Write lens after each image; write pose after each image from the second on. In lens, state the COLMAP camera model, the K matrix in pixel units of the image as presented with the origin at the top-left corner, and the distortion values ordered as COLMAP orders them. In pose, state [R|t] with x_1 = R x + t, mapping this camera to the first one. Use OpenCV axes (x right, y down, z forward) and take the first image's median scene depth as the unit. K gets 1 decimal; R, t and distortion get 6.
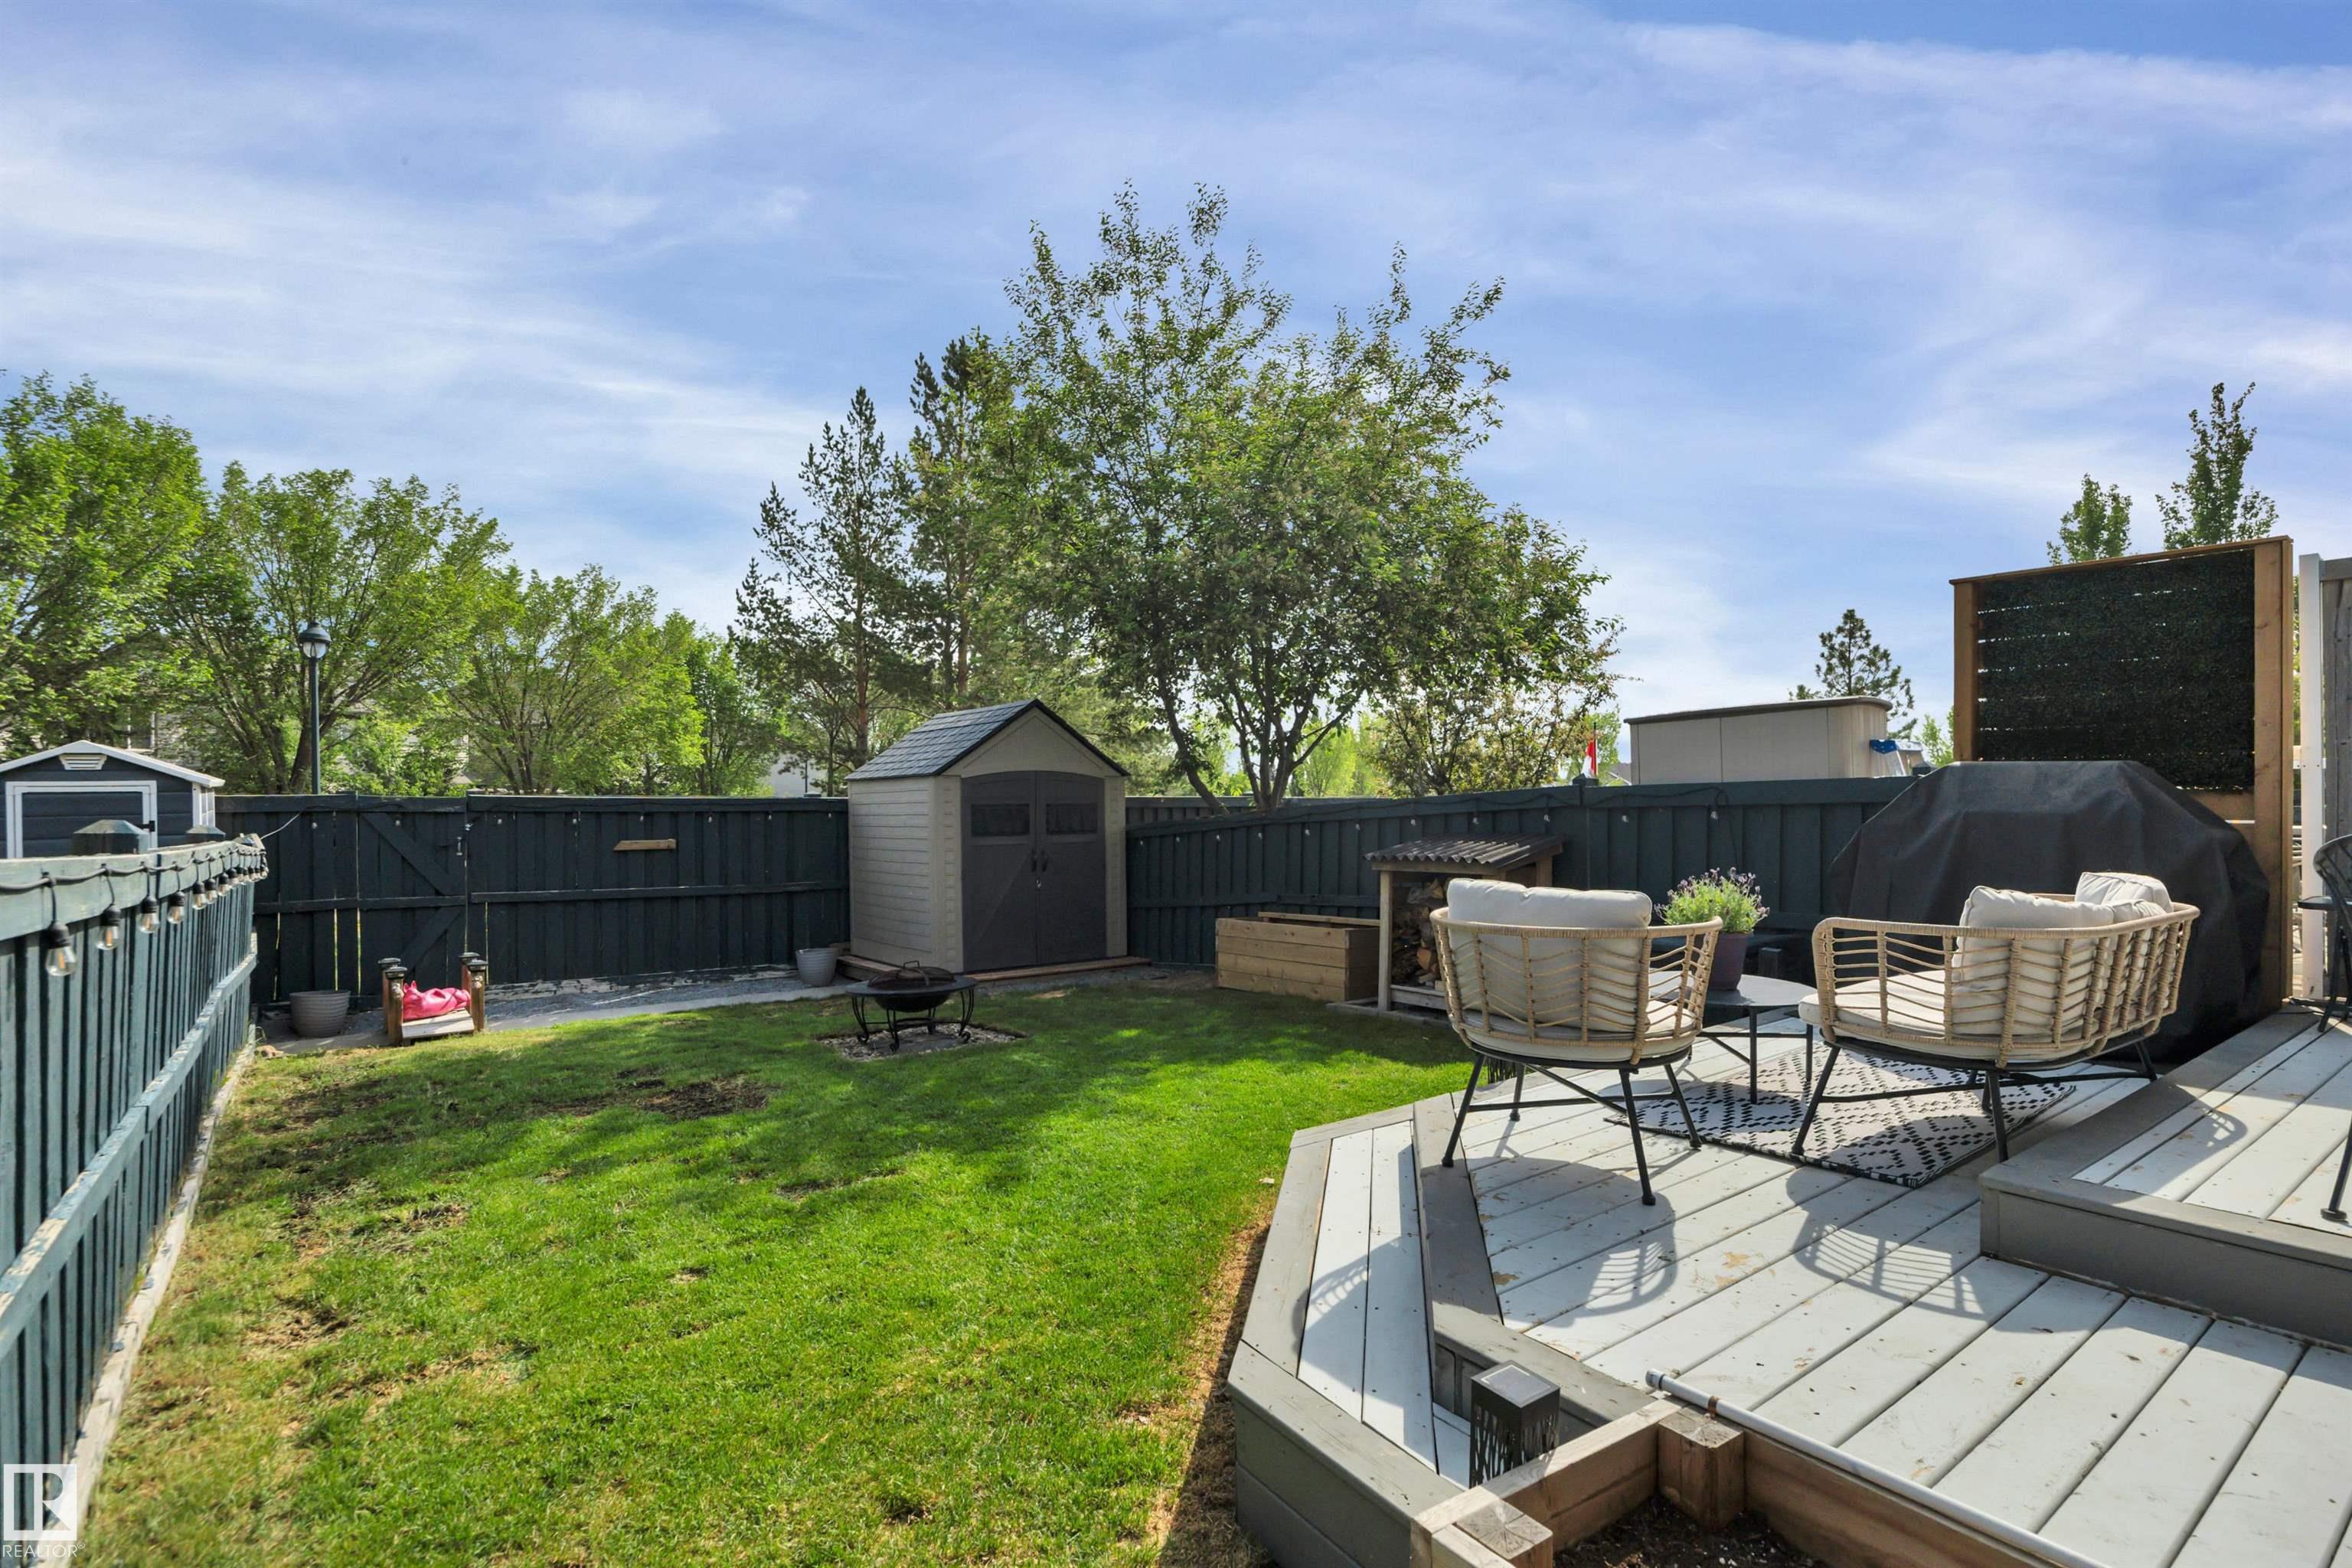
lens RADIAL K [[1138.8, 0, 1170.5], [0, 1138.8, 780.6], [0, 0, 1]] dist [-0.003755, -0.000287]
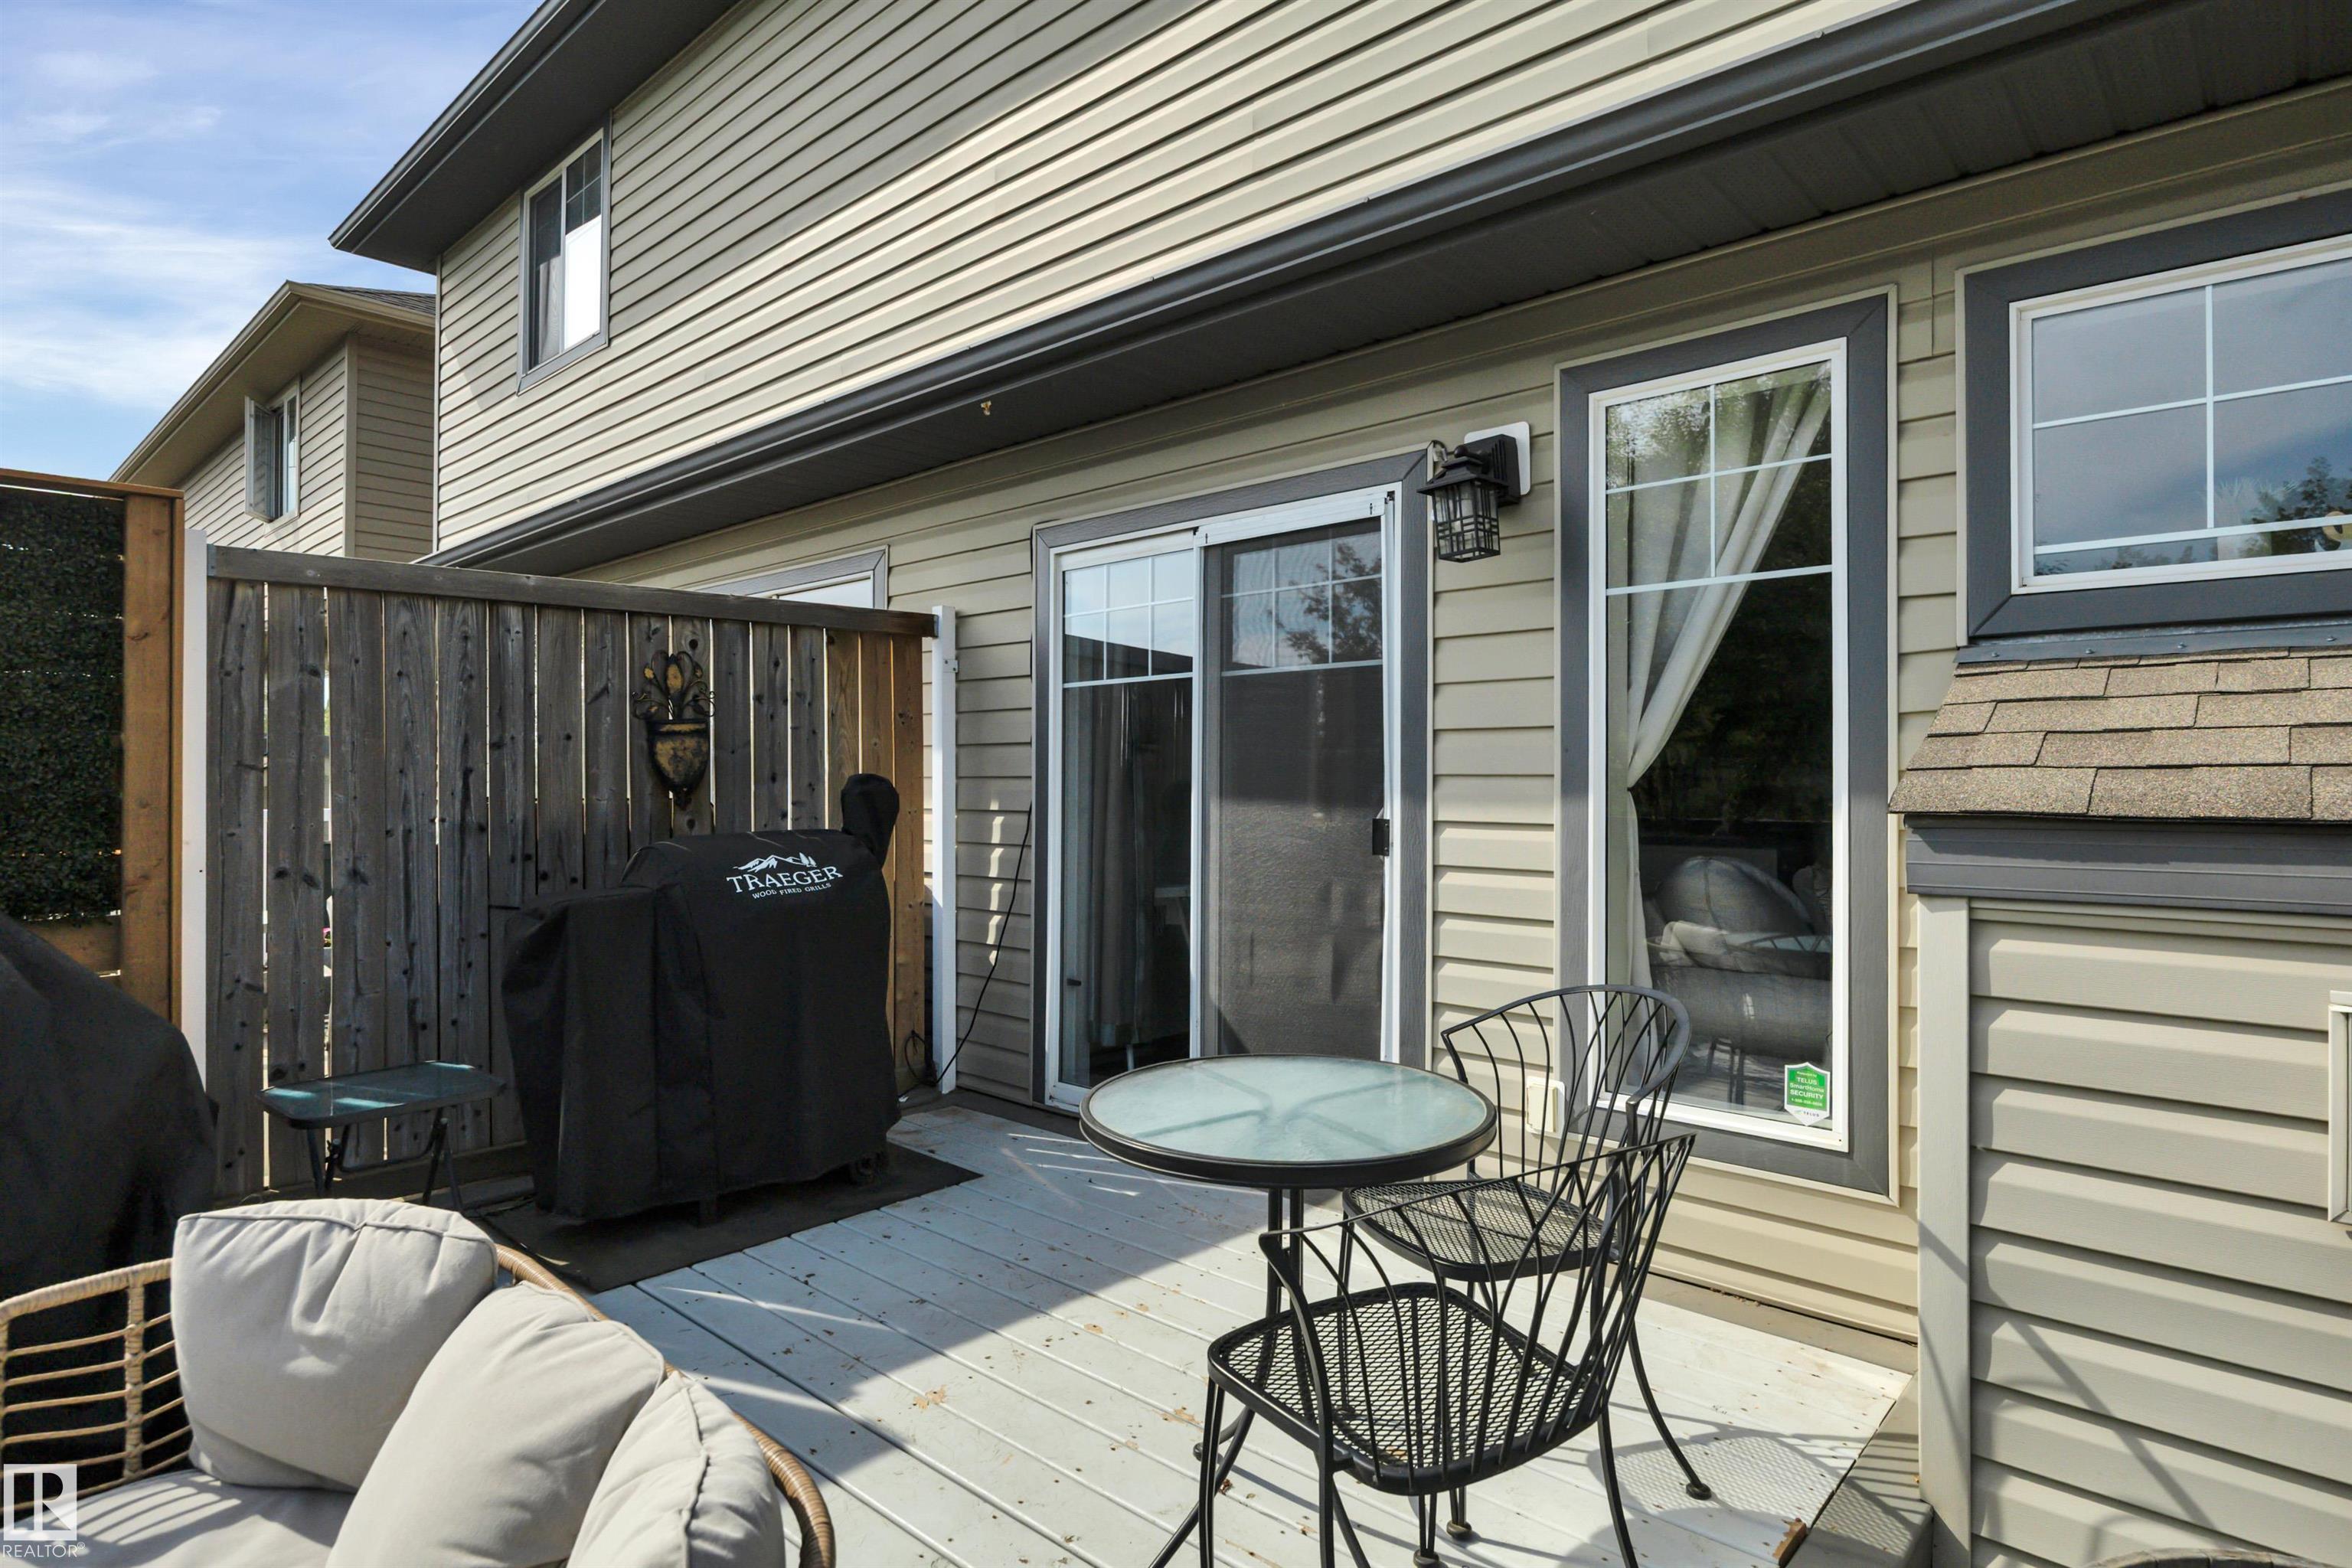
lens RADIAL K [[1260.3, 0, 1169.6], [0, 1260.3, 780.5], [0, 0, 1]] dist [-0.008477, 0.000444]
pose [[-0.180348, 0.003015, 0.983598, 0.232479], [-0.008590, 0.999952, -0.004641, -0.063595], [-0.983565, -0.009286, -0.180314, 0.593527]]
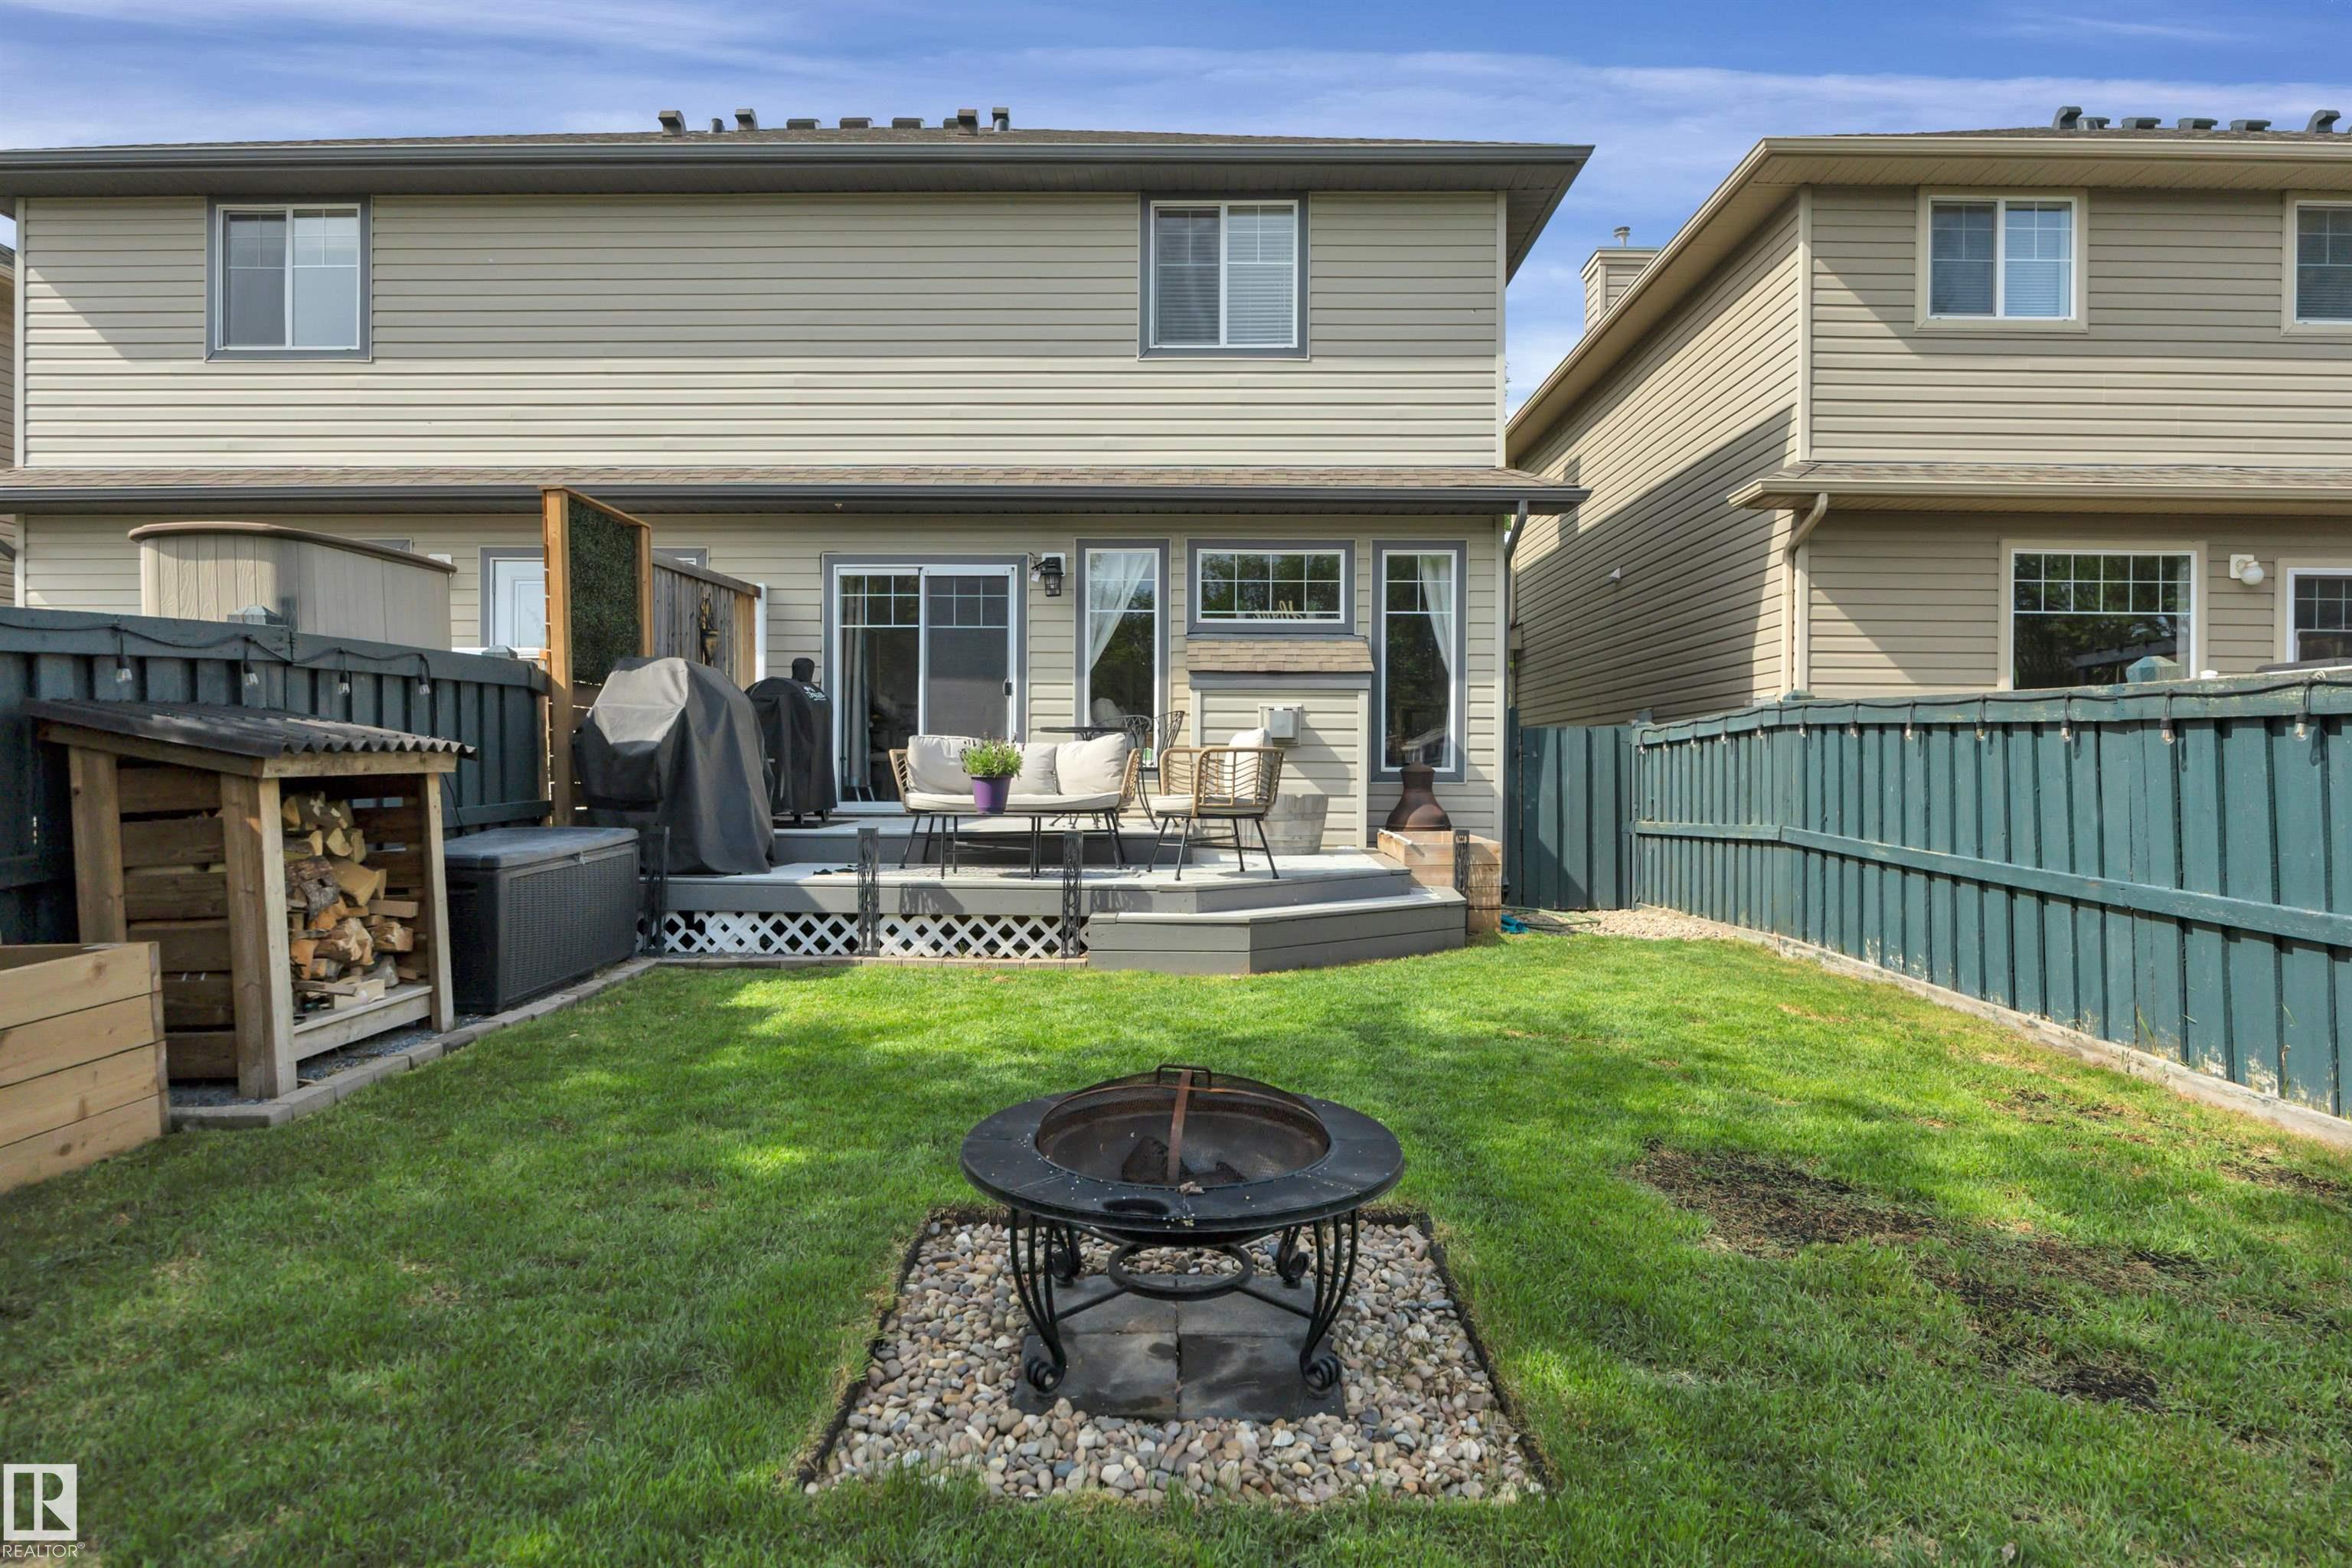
lens RADIAL K [[1398.5, 0, 1183.1], [0, 1398.5, 779.1], [0, 0, 1]] dist [0.021544, -0.000196]
pose [[-0.788747, -0.003715, 0.614706, -0.744767], [-0.008021, 0.999959, -0.004248, 0.126575], [-0.614665, -0.008282, -0.788745, 2.026387]]
